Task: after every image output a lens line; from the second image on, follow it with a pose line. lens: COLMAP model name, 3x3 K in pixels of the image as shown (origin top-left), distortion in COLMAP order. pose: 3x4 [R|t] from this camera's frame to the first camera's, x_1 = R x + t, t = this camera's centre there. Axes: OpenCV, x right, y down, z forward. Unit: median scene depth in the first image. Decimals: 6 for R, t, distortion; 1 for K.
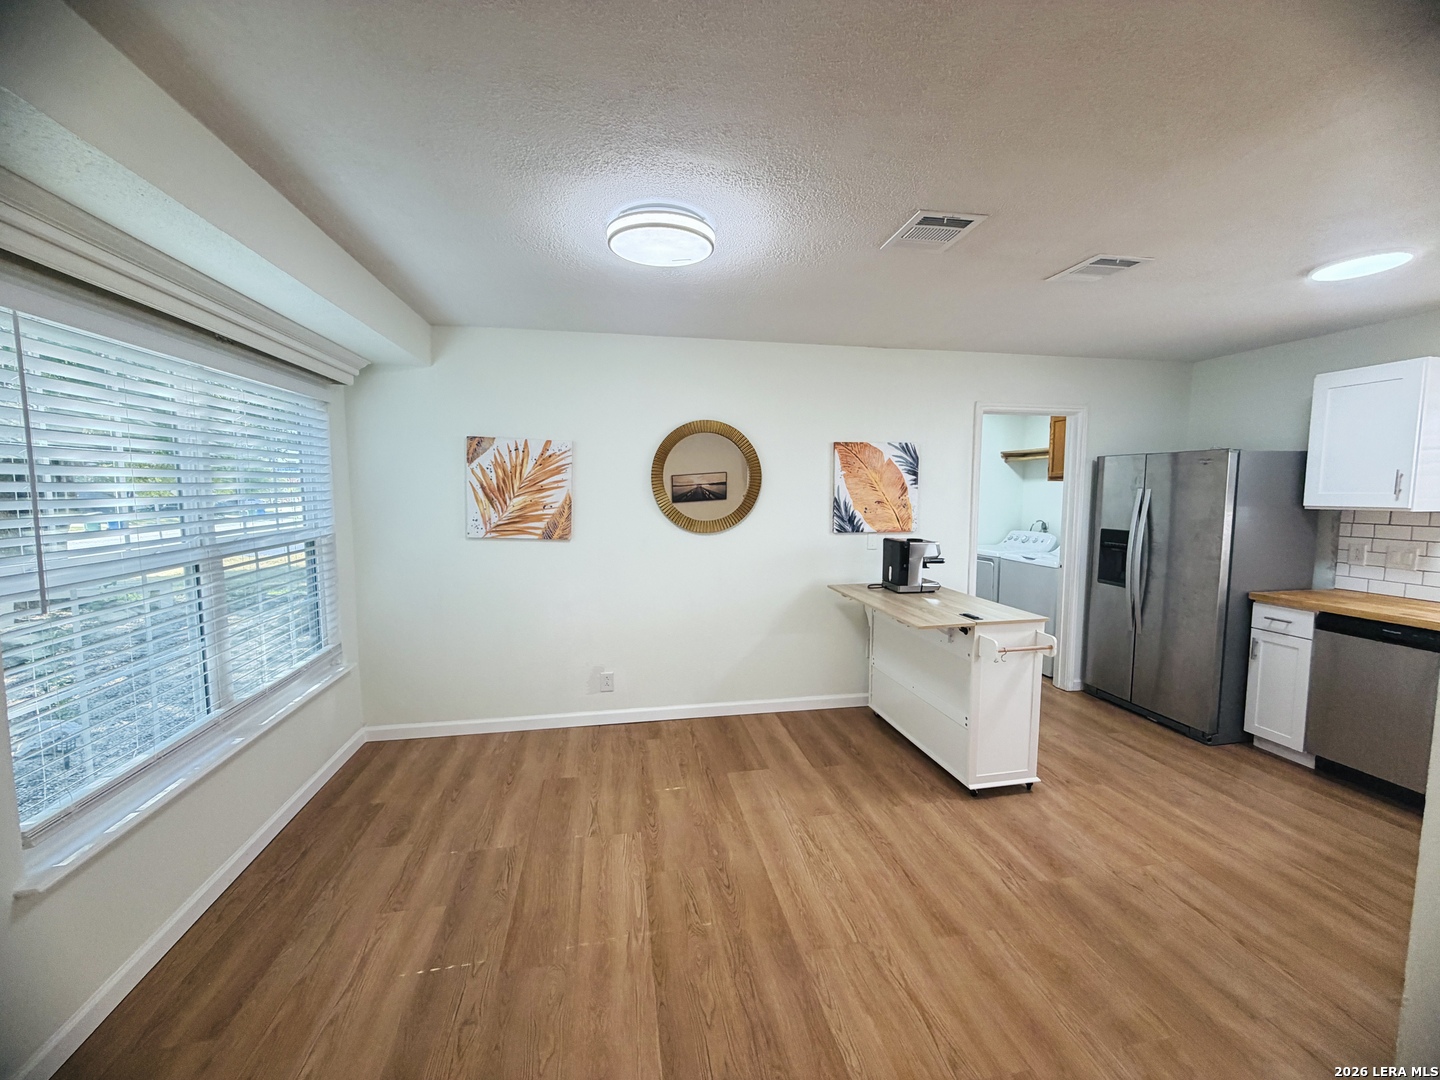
lens RADIAL K [[575.8, 0, 717.3], [0, 575.8, 537.1], [0, 0, 1]] dist [0.001662, -0.000425]
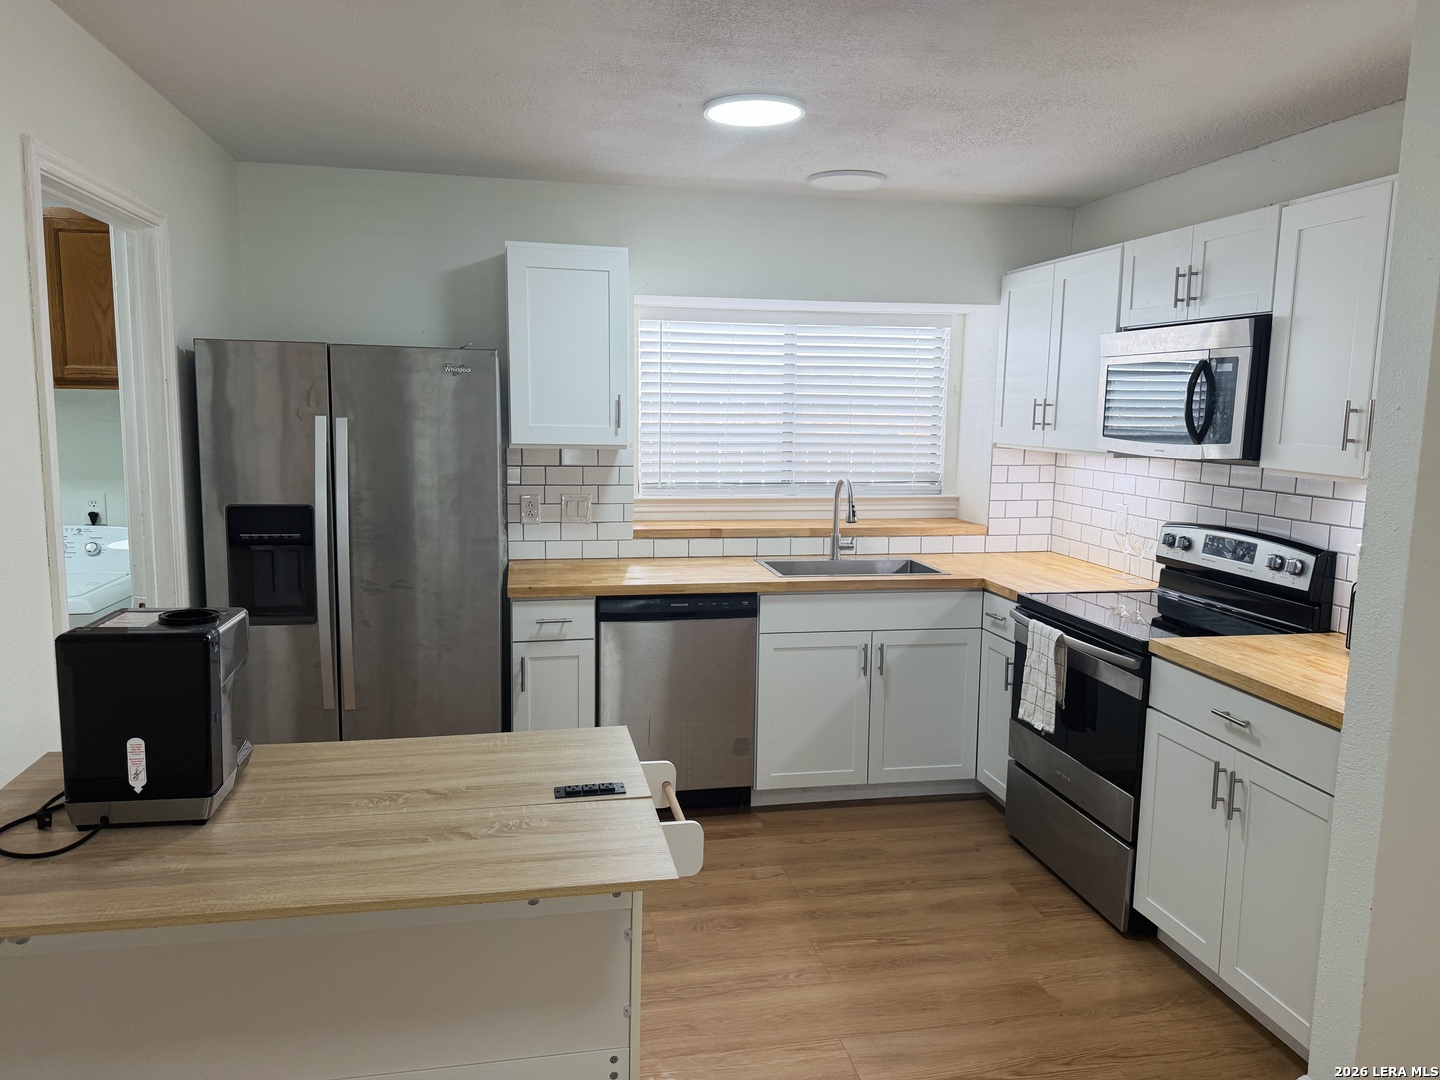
lens RADIAL K [[1011.1, 0, 711.8], [0, 1011.1, 542.2], [0, 0, 1]] dist [0.024423, -0.020259]
pose [[-0.005515, -0.132760, 0.991133, -0.144092], [0.065238, 0.988989, 0.132836, -0.082087], [-0.997854, 0.065392, 0.003207, 0.783168]]
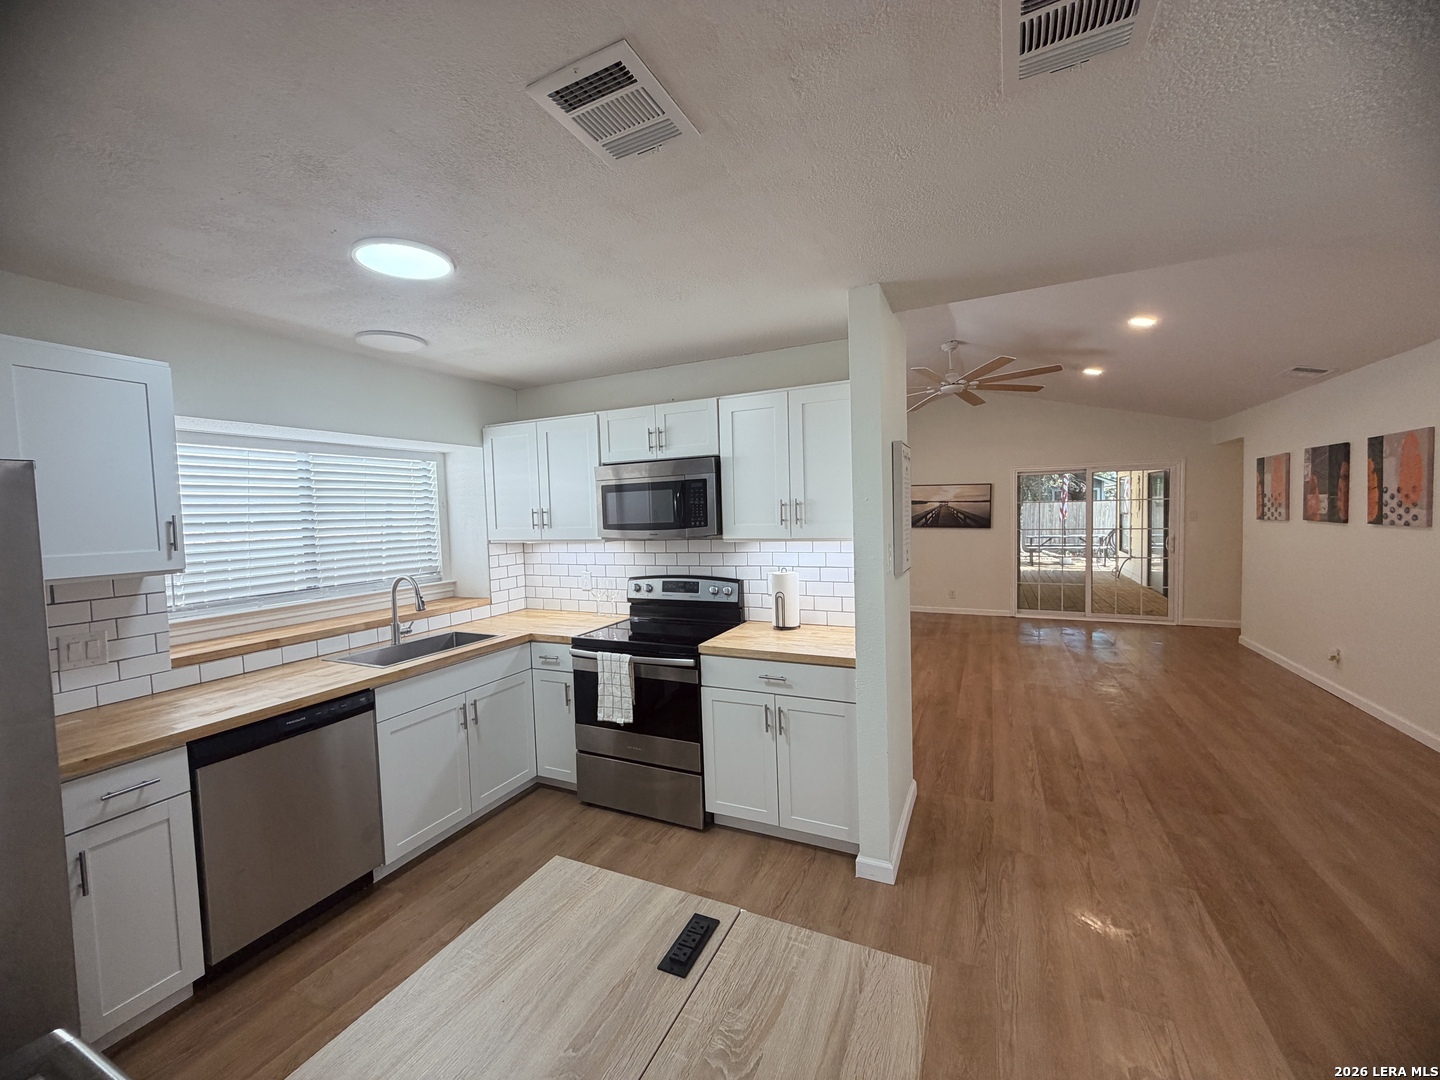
lens RADIAL K [[575.8, 0, 724.9], [0, 575.8, 542.3], [0, 0, 1]] dist [0.001662, -0.000425]
pose [[-0.810129, -0.003762, 0.586240, 0.202443], [0.080159, 0.989877, 0.117125, -0.099556], [-0.580746, 0.141878, -0.801626, 1.037833]]
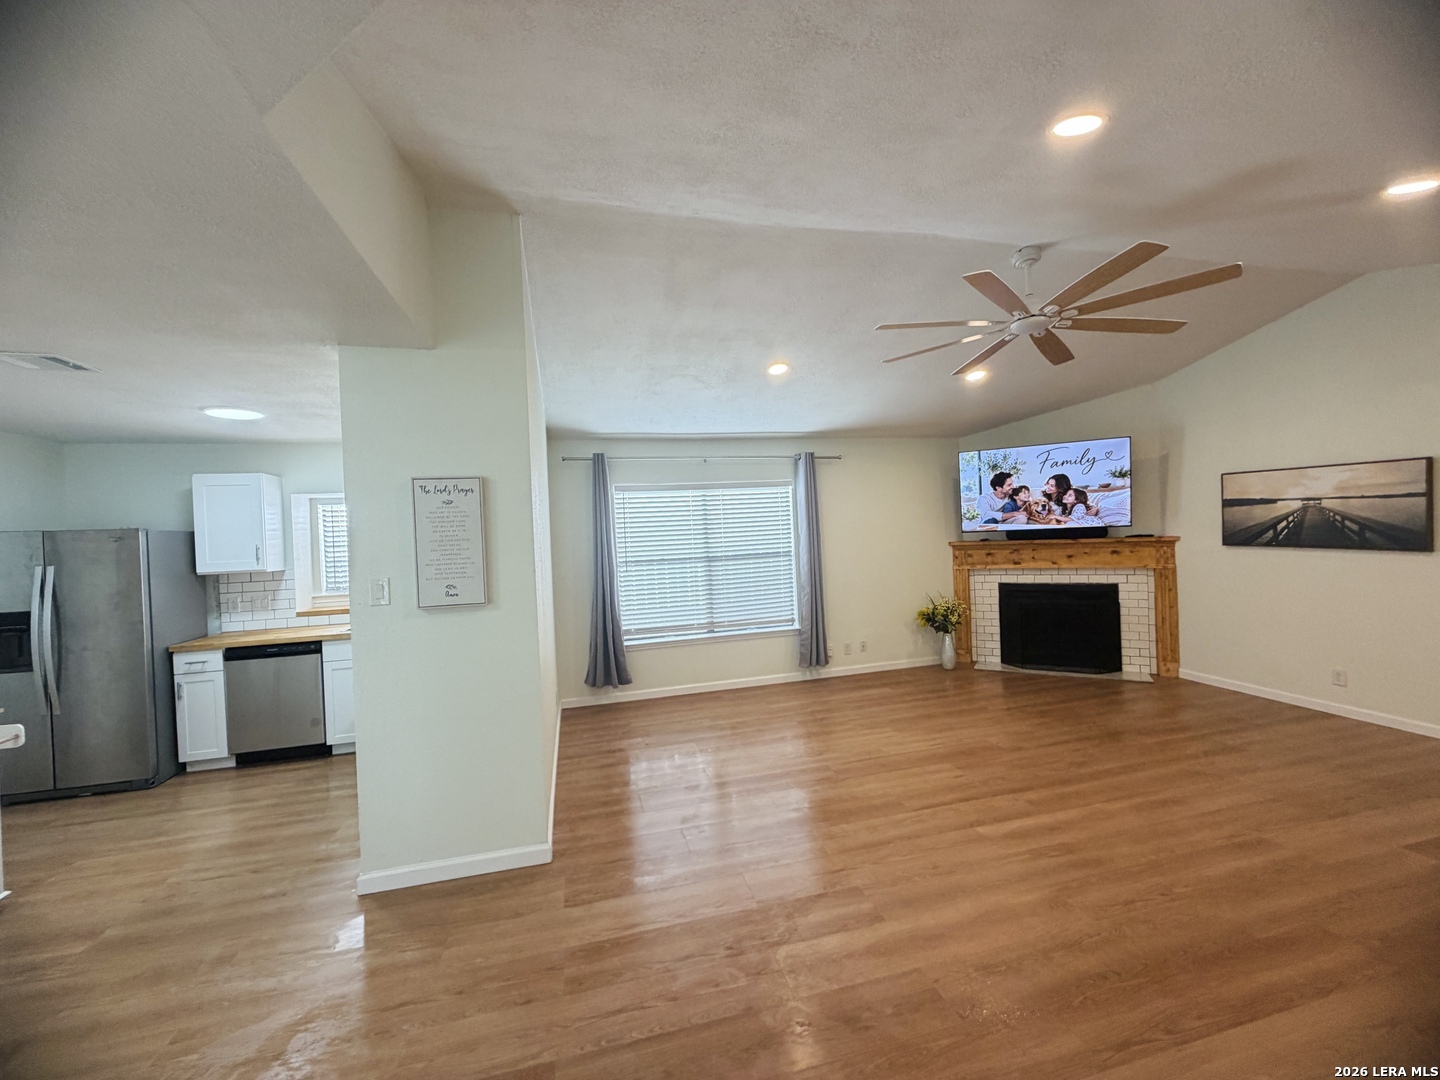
lens RADIAL K [[575.8, 0, 713.7], [0, 575.8, 542.7], [0, 0, 1]] dist [0.001662, -0.000425]
pose [[-0.053921, -0.009409, 0.998501, -0.344056], [0.124362, 0.992107, 0.016065, 0.002538], [-0.990771, 0.125042, -0.052325, -0.095141]]
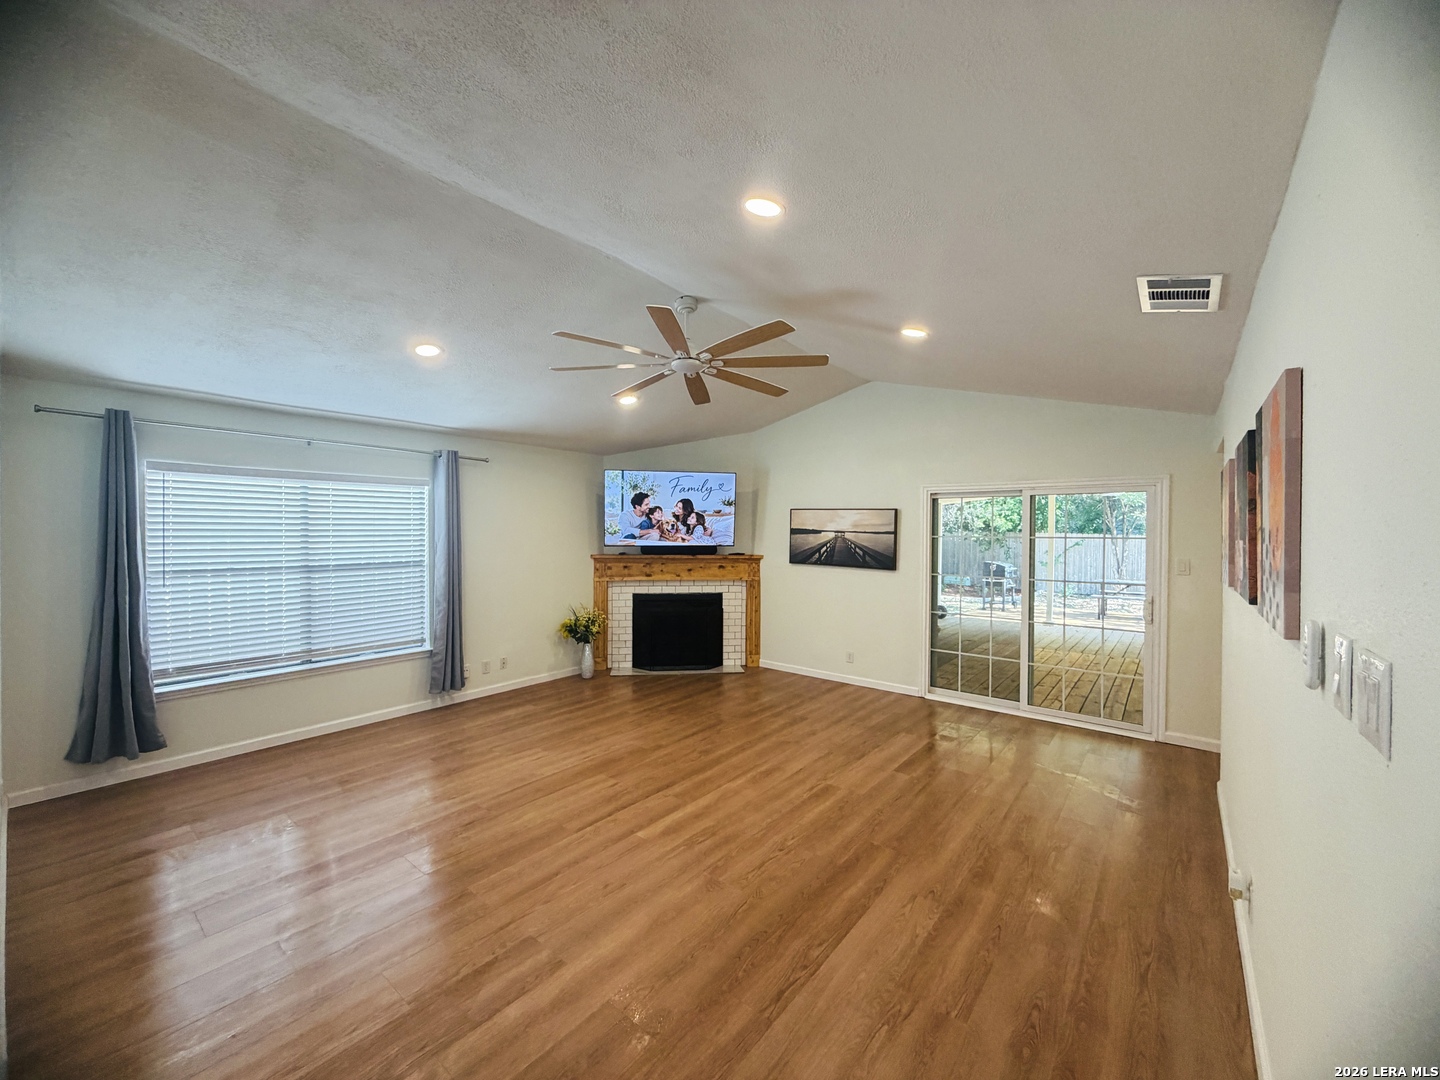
lens RADIAL K [[575.8, 0, 718.8], [0, 575.8, 539.1], [0, 0, 1]] dist [0.001662, -0.000425]
pose [[-0.645724, -0.003618, 0.763562, -0.270484], [0.060569, 0.996595, 0.055944, -0.009368], [-0.761164, 0.082372, -0.643307, -0.034209]]
